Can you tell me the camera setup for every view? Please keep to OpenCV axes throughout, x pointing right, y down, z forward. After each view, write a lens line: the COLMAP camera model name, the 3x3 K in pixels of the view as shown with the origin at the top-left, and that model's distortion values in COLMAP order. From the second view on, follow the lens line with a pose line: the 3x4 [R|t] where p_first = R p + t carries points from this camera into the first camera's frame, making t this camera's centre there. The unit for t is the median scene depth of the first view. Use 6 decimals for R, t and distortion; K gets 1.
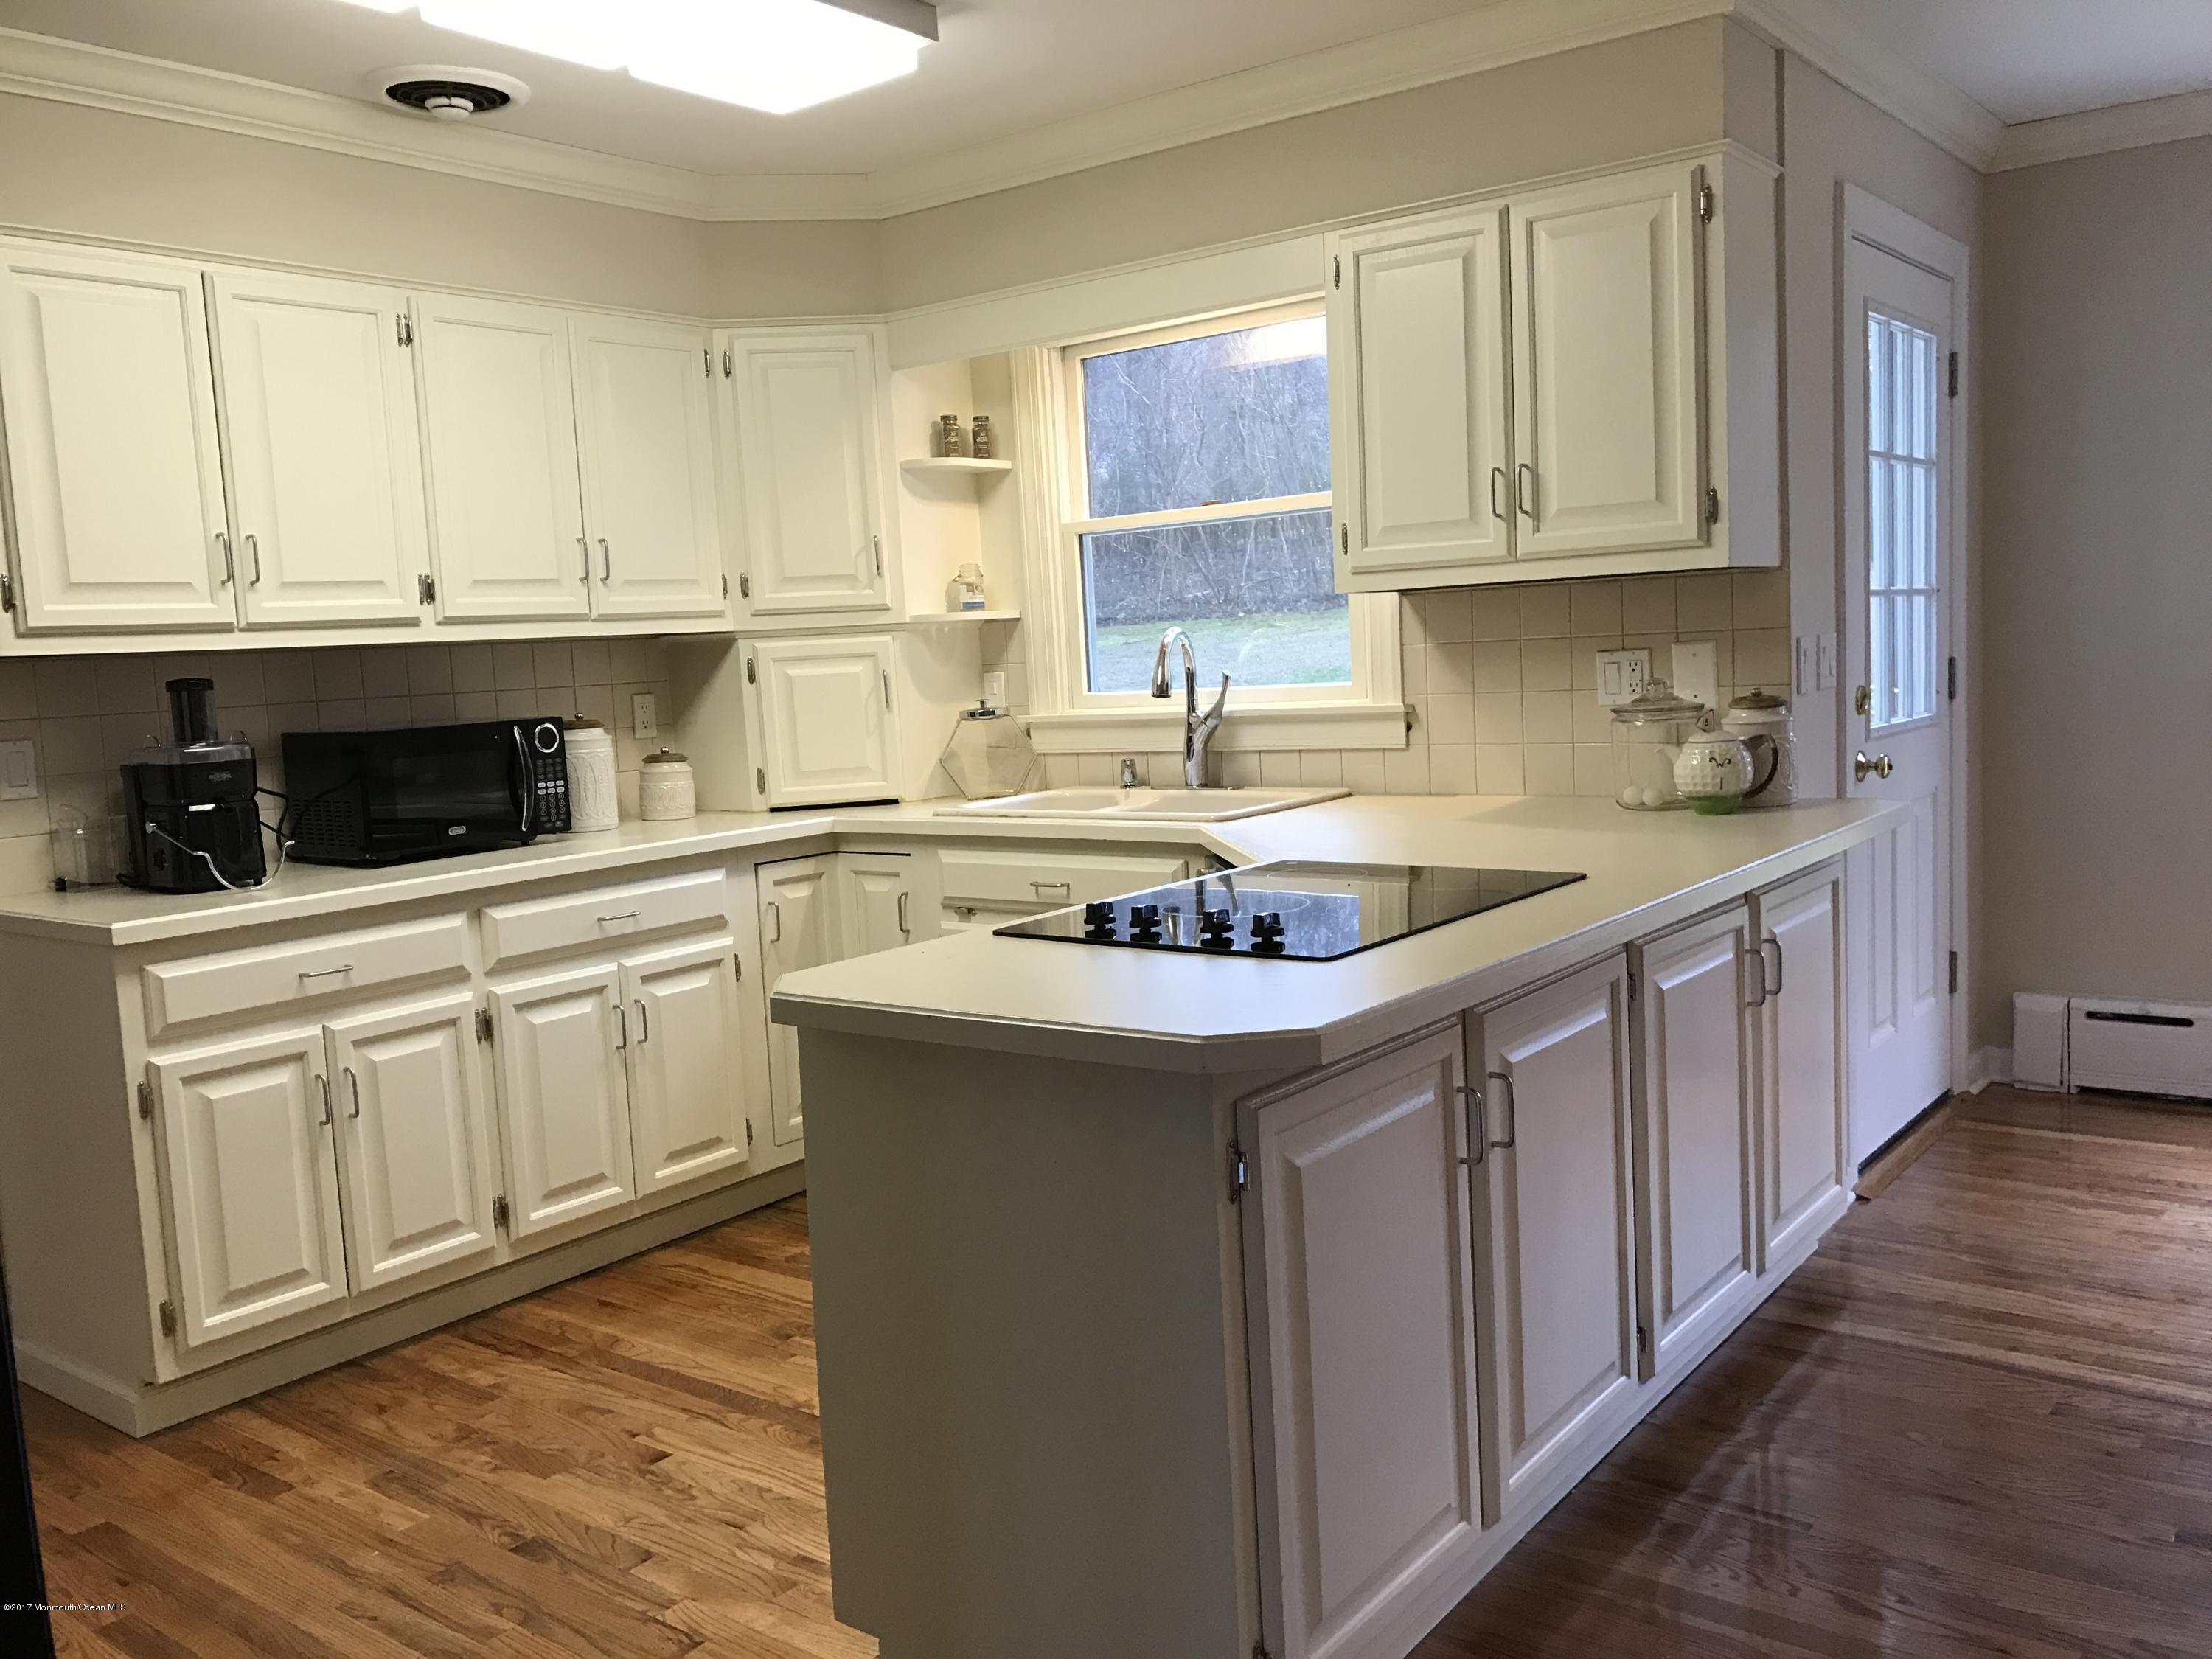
lens RADIAL K [[1815.2, 0, 1106.0], [0, 1815.2, 829.5], [0, 0, 1]] dist [-0.002541, -0.009099]
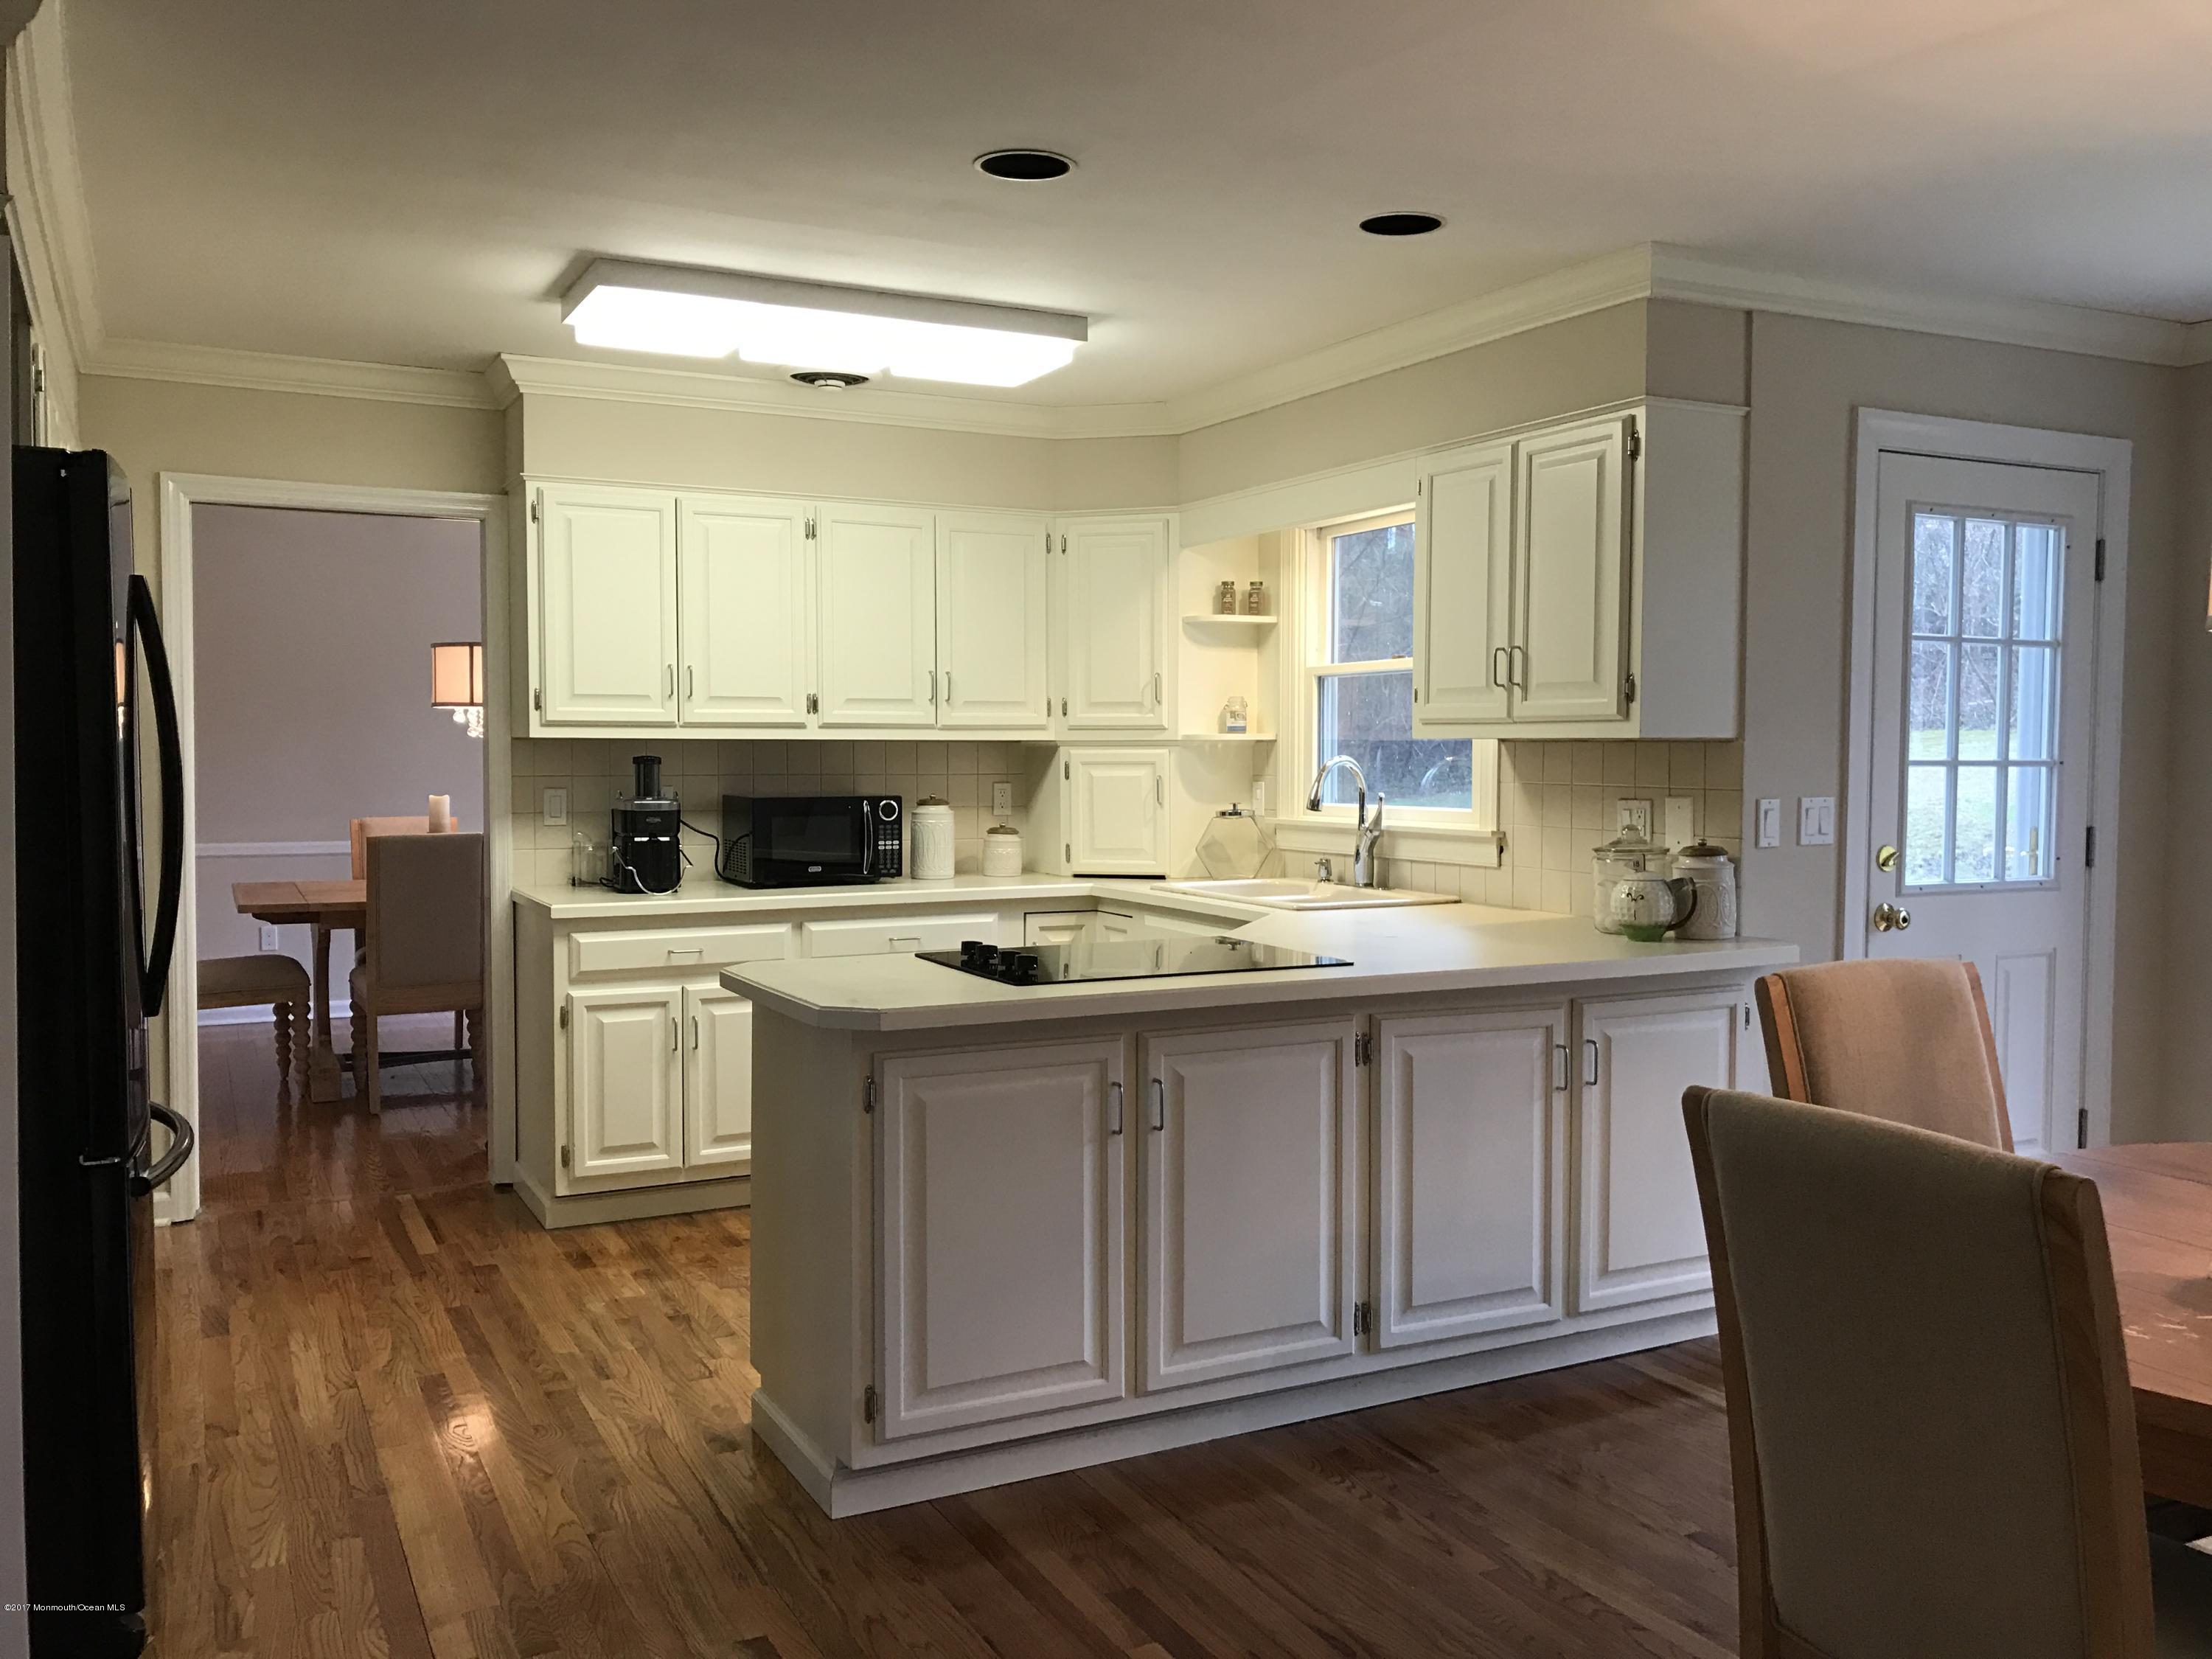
lens RADIAL K [[1794.8, 0, 1115.1], [0, 1794.8, 825.3], [0, 0, 1]] dist [0.129021, -0.566368]
pose [[0.904847, 0.072744, -0.419475, 0.458652], [-0.092101, 0.995409, -0.026050, -0.018666], [0.415654, 0.062205, 0.907393, -0.210982]]
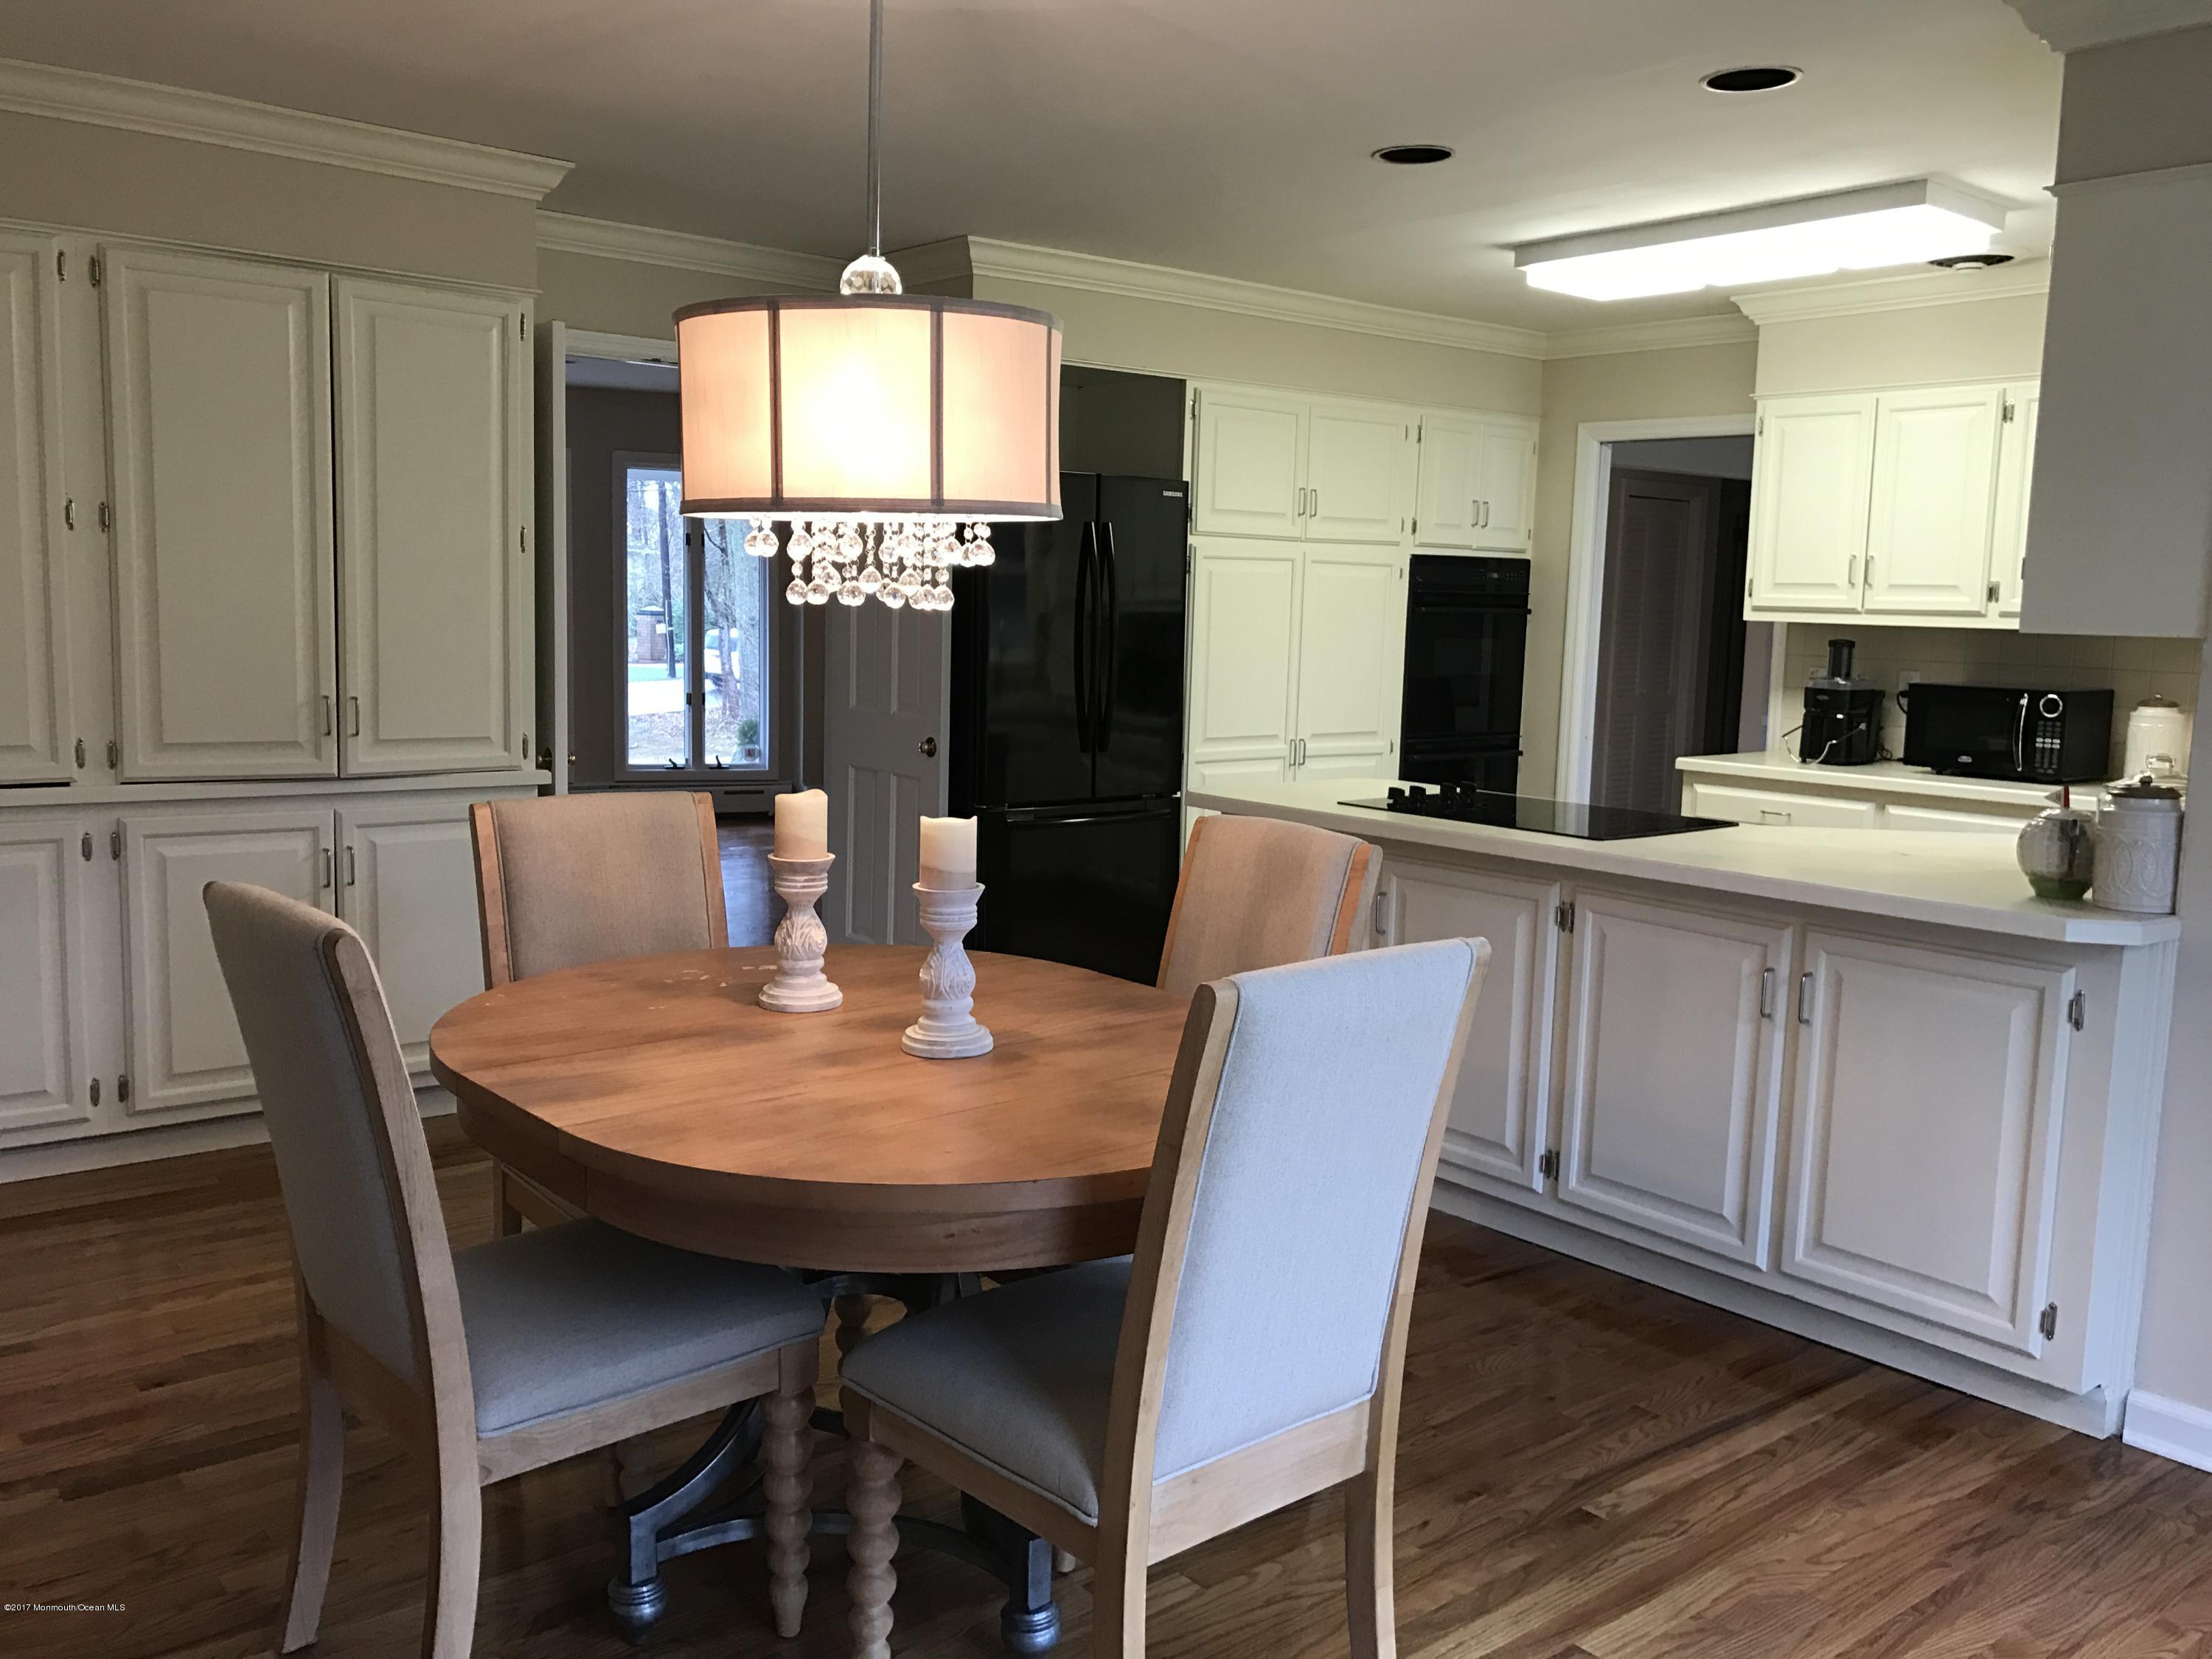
lens RADIAL K [[1842.2, 0, 1103.8], [0, 1842.2, 807.7], [0, 0, 1]] dist [-0.002278, -0.003788]
pose [[-0.228129, 0.158351, -0.960668, 1.201998], [-0.114044, 0.975548, 0.187885, -0.157171], [0.966929, 0.152421, -0.204492, 0.633385]]
